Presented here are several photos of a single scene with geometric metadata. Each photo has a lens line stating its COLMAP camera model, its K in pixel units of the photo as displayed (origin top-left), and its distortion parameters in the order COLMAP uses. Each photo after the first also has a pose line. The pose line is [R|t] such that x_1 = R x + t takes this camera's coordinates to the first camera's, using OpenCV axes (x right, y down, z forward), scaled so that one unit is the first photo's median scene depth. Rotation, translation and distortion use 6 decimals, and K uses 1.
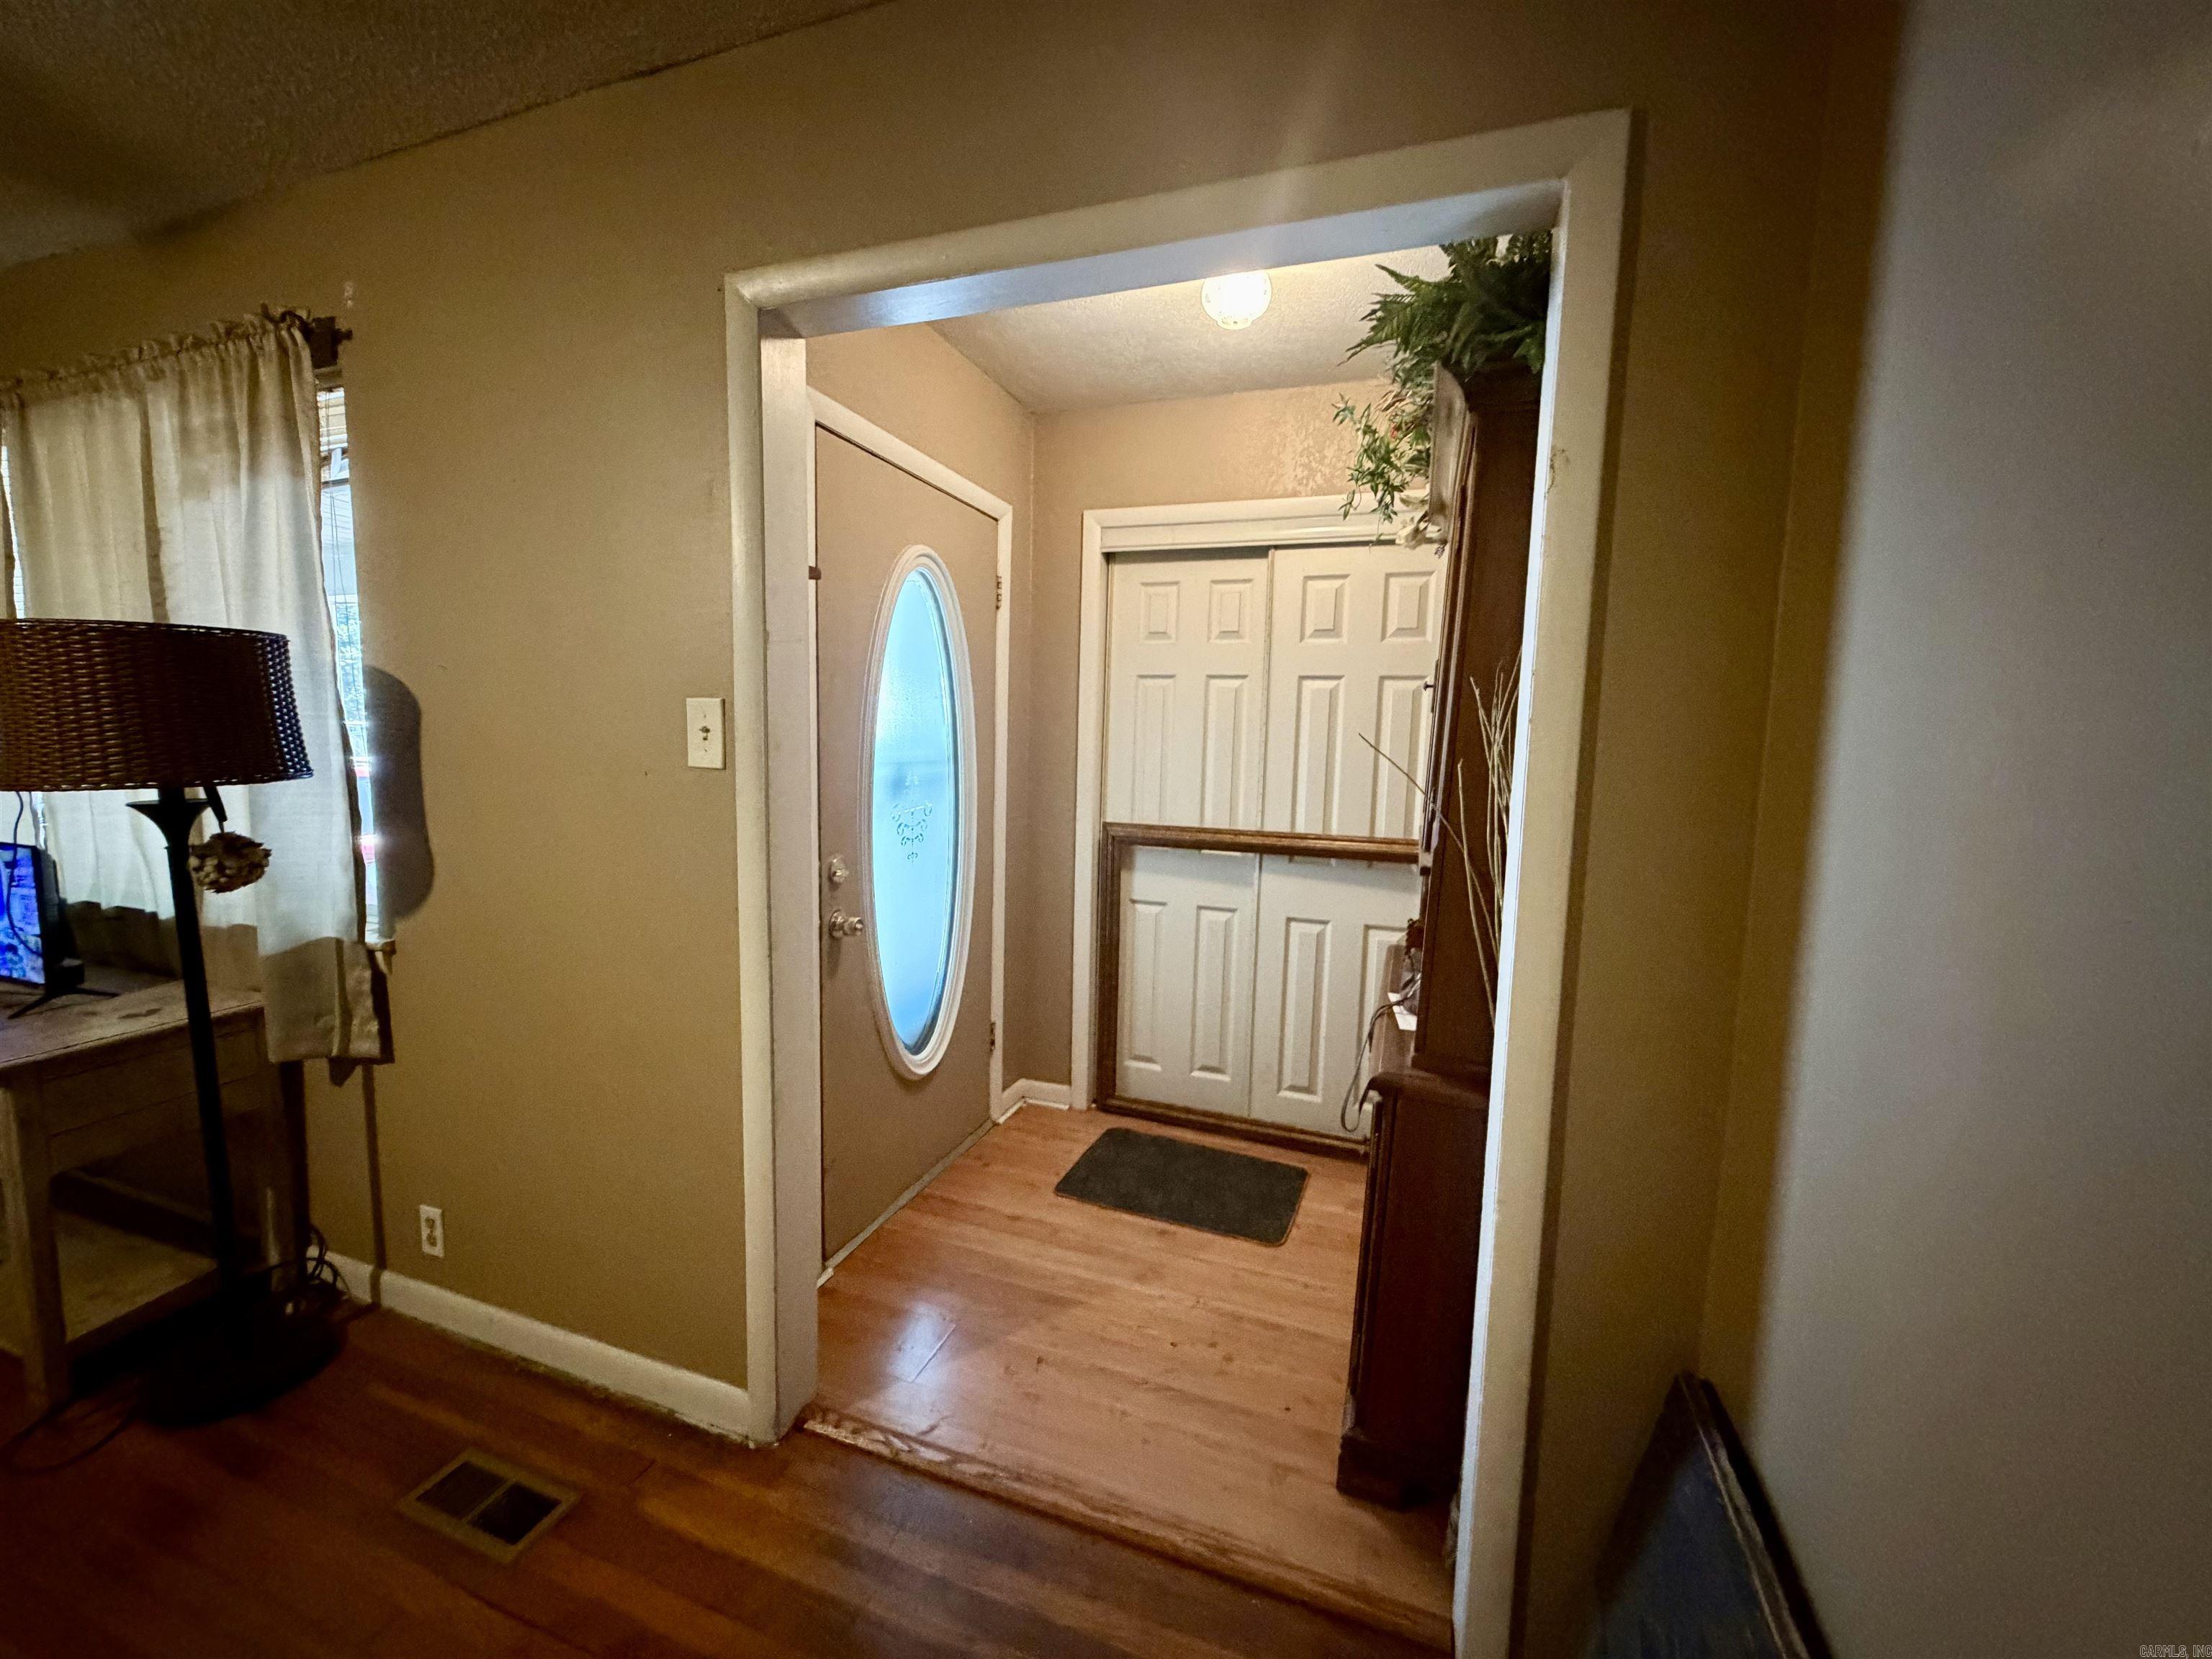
lens RADIAL K [[879.9, 0, 1095.6], [0, 879.9, 830.9], [0, 0, 1]] dist [-0.000220, 0.000168]
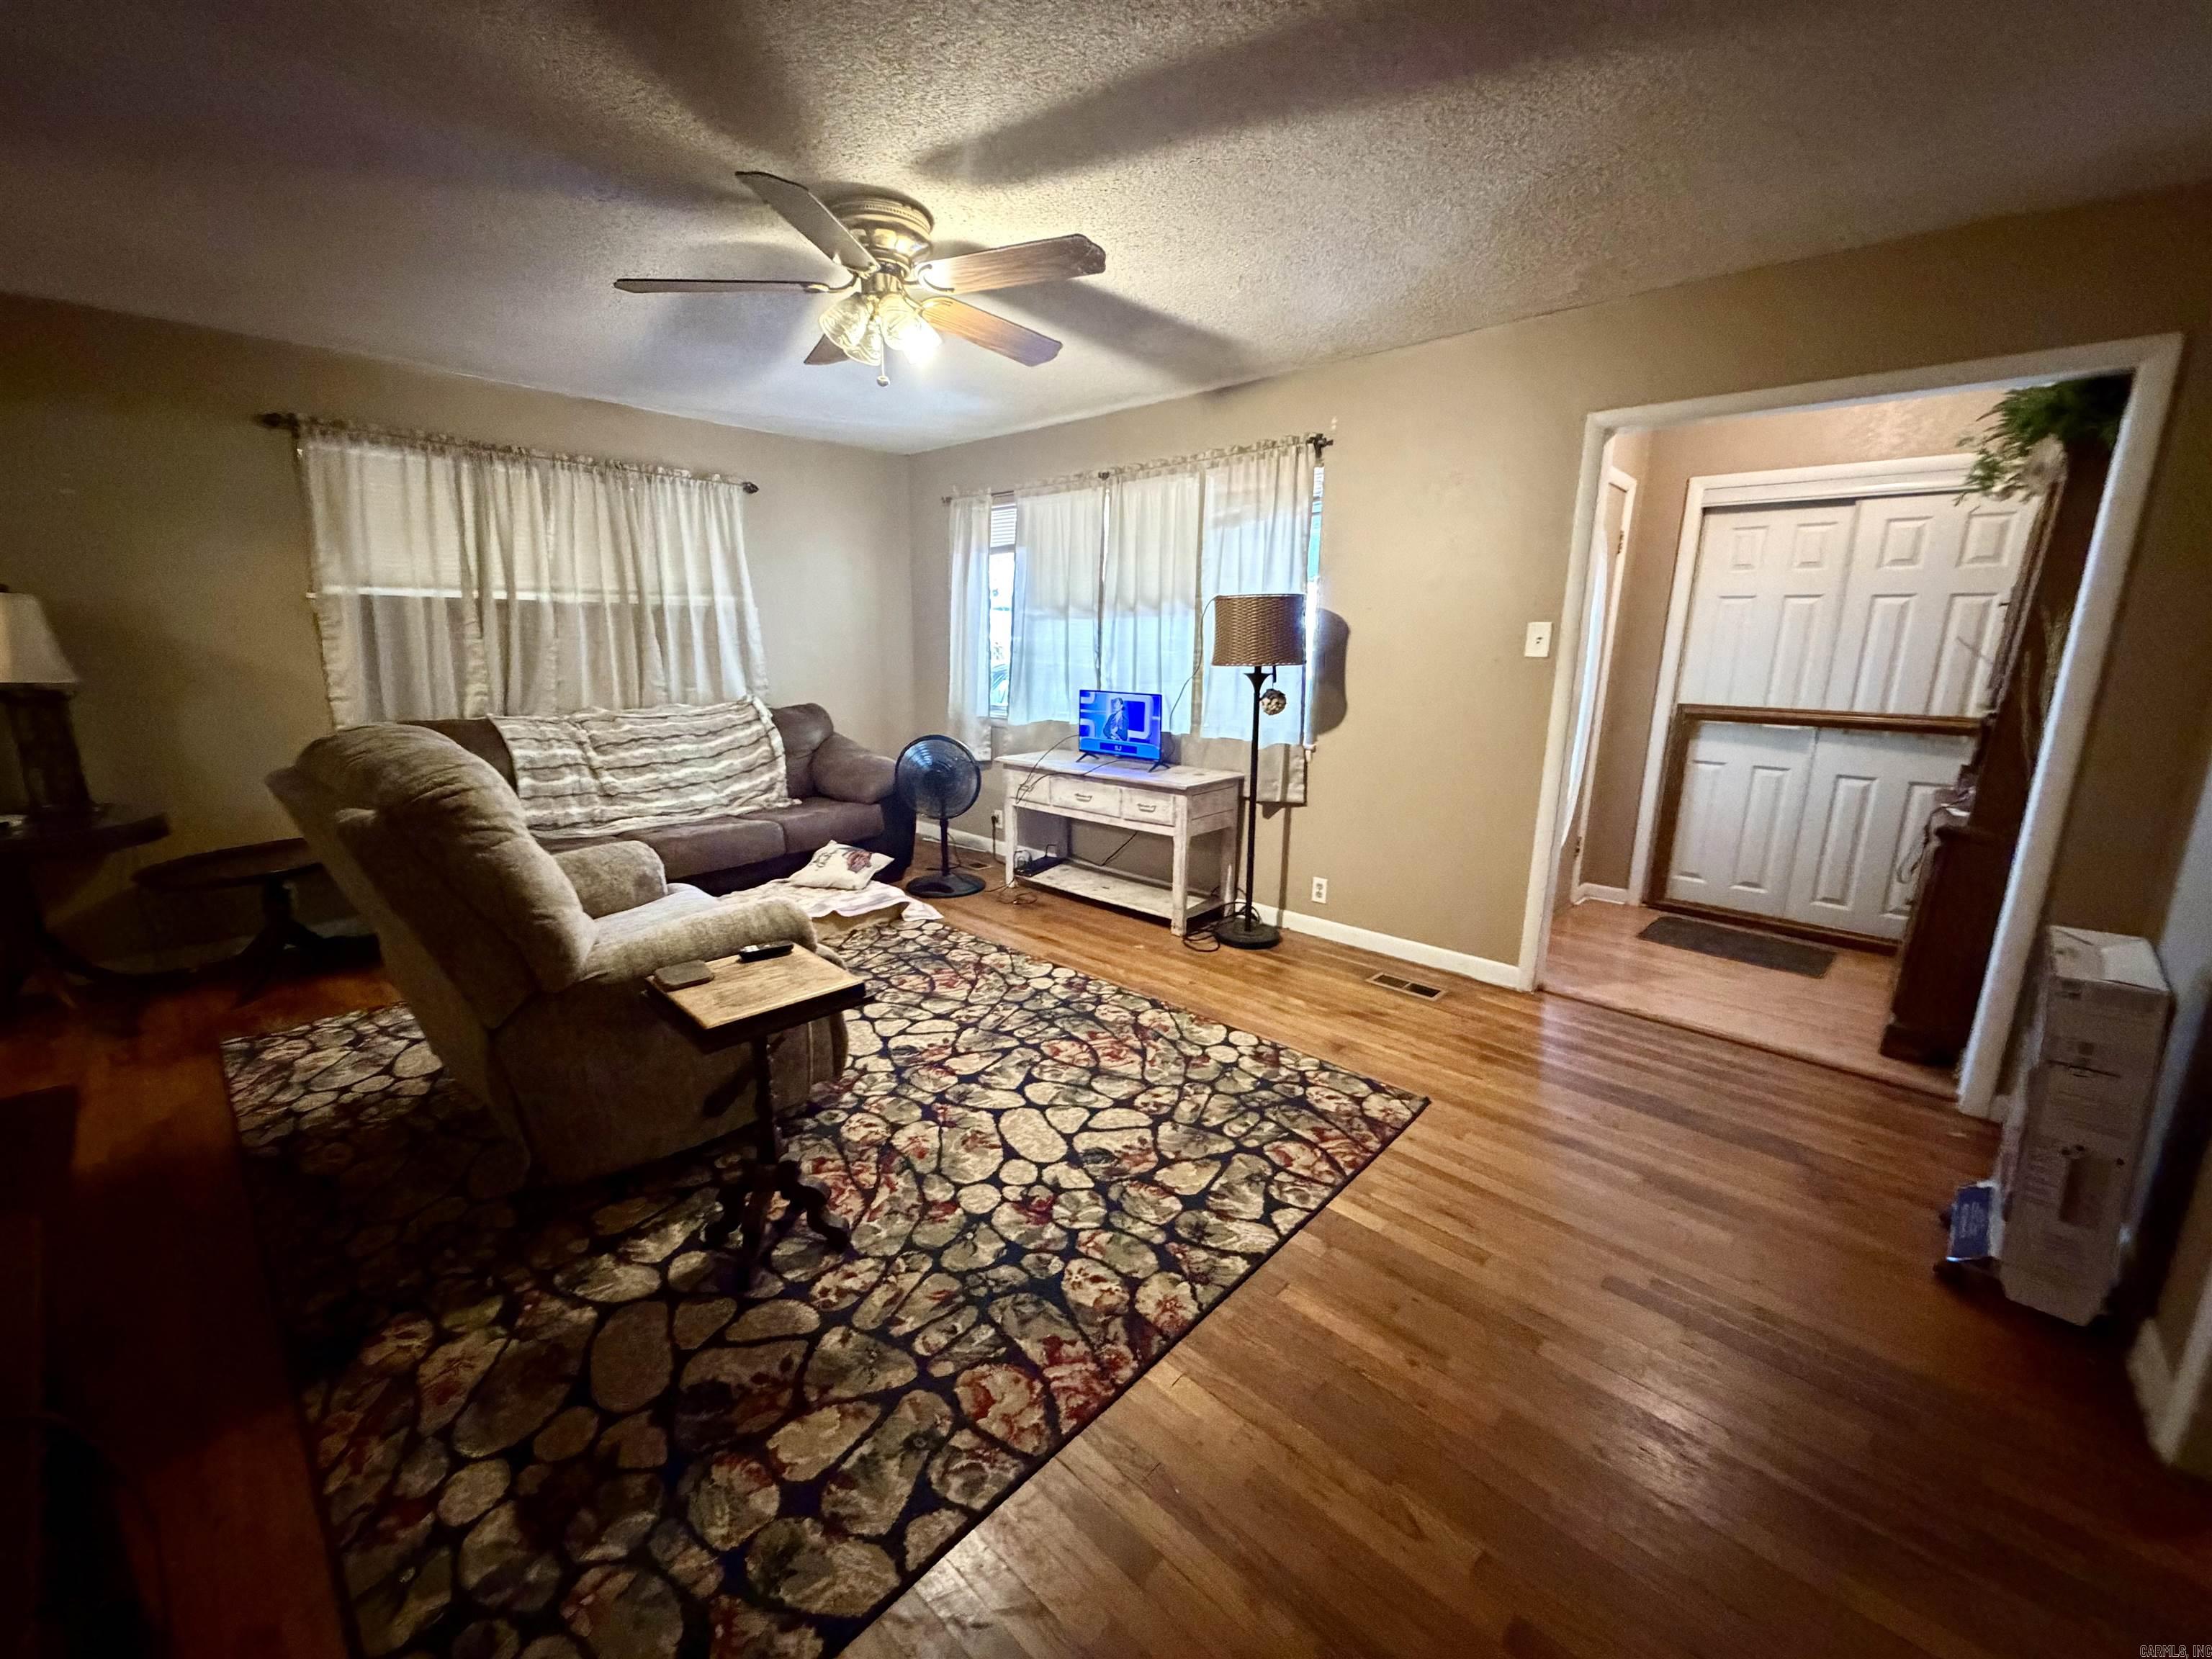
lens RADIAL K [[879.9, 0, 1096.5], [0, 879.9, 830.7], [0, 0, 1]] dist [-0.000220, 0.000168]
pose [[0.919643, 0.075142, -0.385501, -0.391386], [-0.036510, 0.993633, 0.106583, 0.103078], [0.391055, -0.083943, 0.916531, -0.907982]]
